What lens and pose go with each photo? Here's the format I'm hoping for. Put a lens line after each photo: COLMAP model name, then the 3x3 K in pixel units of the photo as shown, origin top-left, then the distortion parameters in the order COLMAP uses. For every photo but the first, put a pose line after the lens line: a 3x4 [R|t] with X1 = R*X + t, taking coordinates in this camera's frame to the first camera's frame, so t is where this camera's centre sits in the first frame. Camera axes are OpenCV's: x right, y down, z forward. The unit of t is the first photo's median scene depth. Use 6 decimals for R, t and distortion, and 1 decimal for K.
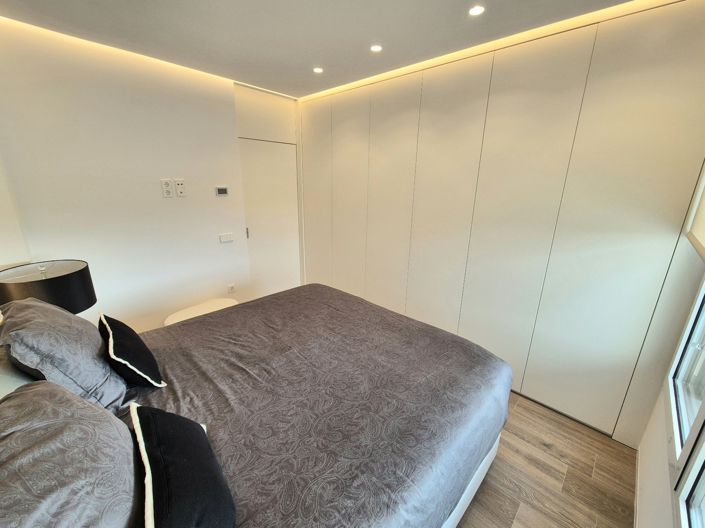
lens RADIAL K [[294.0, 0, 342.1], [0, 294.0, 263.9], [0, 0, 1]] dist [0.000889, 0.000075]
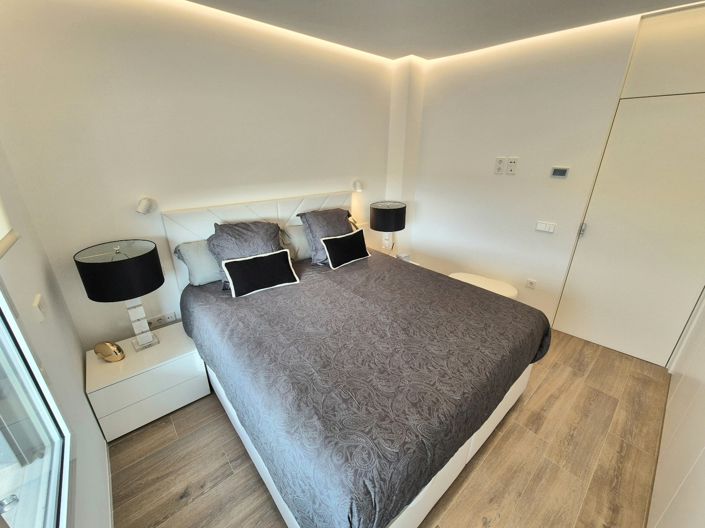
lens RADIAL K [[289.0, 0, 351.3], [0, 289.0, 260.3], [0, 0, 1]] dist [-0.001552, 0.000010]
pose [[-0.065977, 0.348707, -0.934907, 0.626061], [-0.287266, 0.890642, 0.352470, -0.180735], [0.955576, 0.291822, 0.041409, 0.590313]]
